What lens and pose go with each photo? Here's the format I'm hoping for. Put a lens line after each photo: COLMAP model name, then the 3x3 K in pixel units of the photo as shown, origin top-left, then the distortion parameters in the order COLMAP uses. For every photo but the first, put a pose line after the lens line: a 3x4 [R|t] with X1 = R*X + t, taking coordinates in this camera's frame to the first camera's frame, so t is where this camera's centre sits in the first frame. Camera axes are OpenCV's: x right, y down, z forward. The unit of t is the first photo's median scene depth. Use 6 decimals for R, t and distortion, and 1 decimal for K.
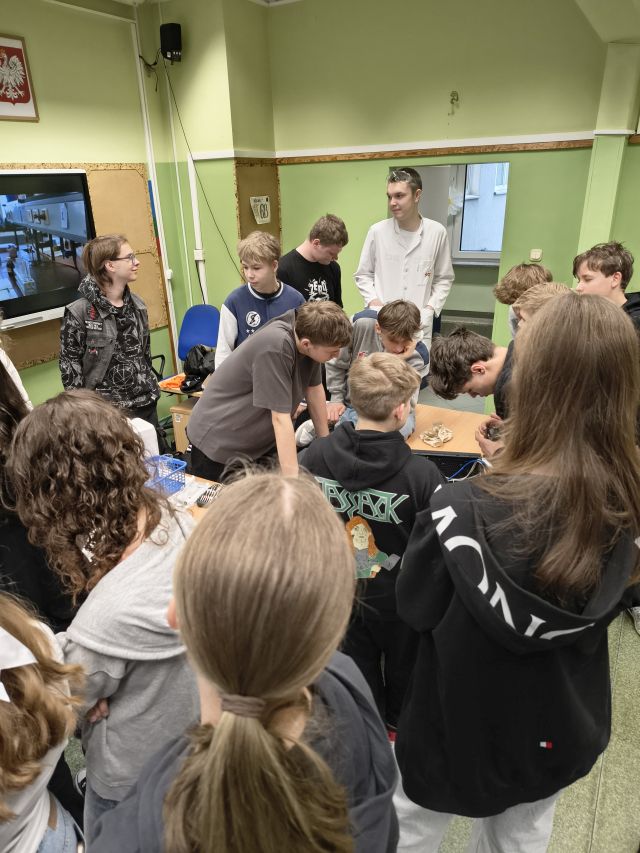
lens RADIAL K [[585.0, 0, 305.7], [0, 585.0, 431.8], [0, 0, 1]] dist [0.053748, -0.051913]
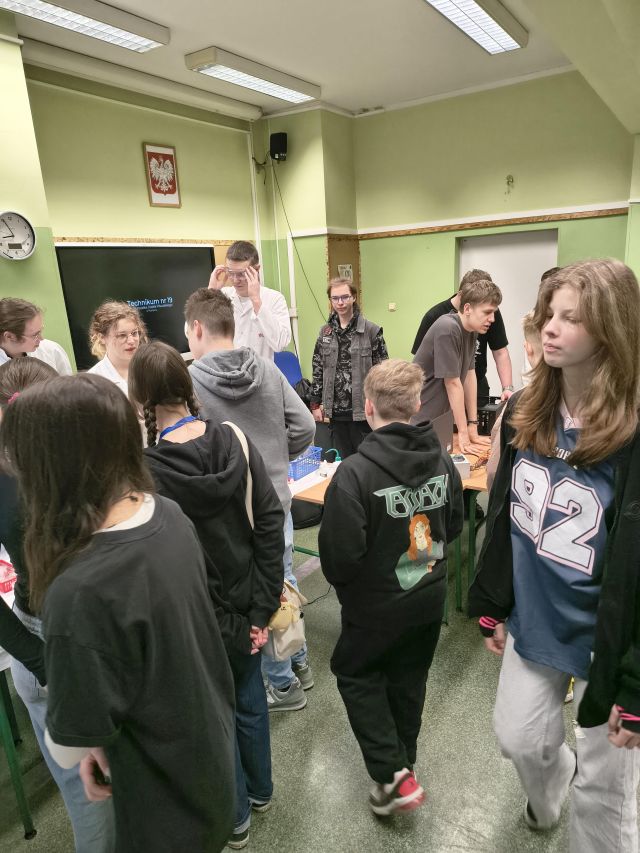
lens RADIAL K [[585.0, 0, 321.7], [0, 585.0, 432.3], [0, 0, 1]] dist [0.053748, -0.051913]
pose [[0.998974, -0.011182, -0.043878, -0.084557], [0.005255, 0.991112, -0.132926, 0.106462], [0.044974, 0.132559, 0.990154, -0.152393]]
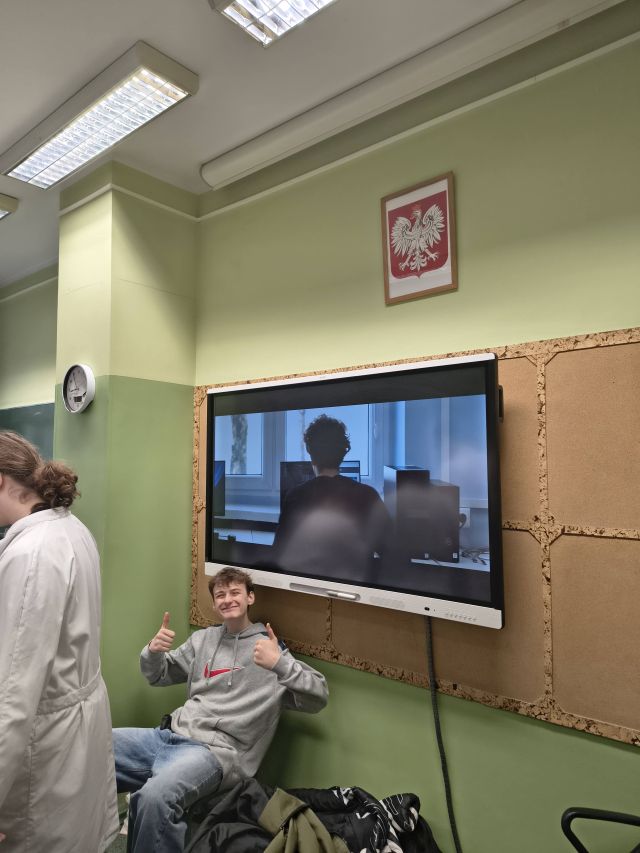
lens RADIAL K [[585.0, 0, 314.2], [0, 585.0, 424.8], [0, 0, 1]] dist [0.053748, -0.051913]
pose [[-0.170744, -0.029943, -0.984860, 0.128742], [-0.381793, 0.923462, 0.038115, -0.314299], [0.908339, 0.382521, -0.169107, 0.876288]]
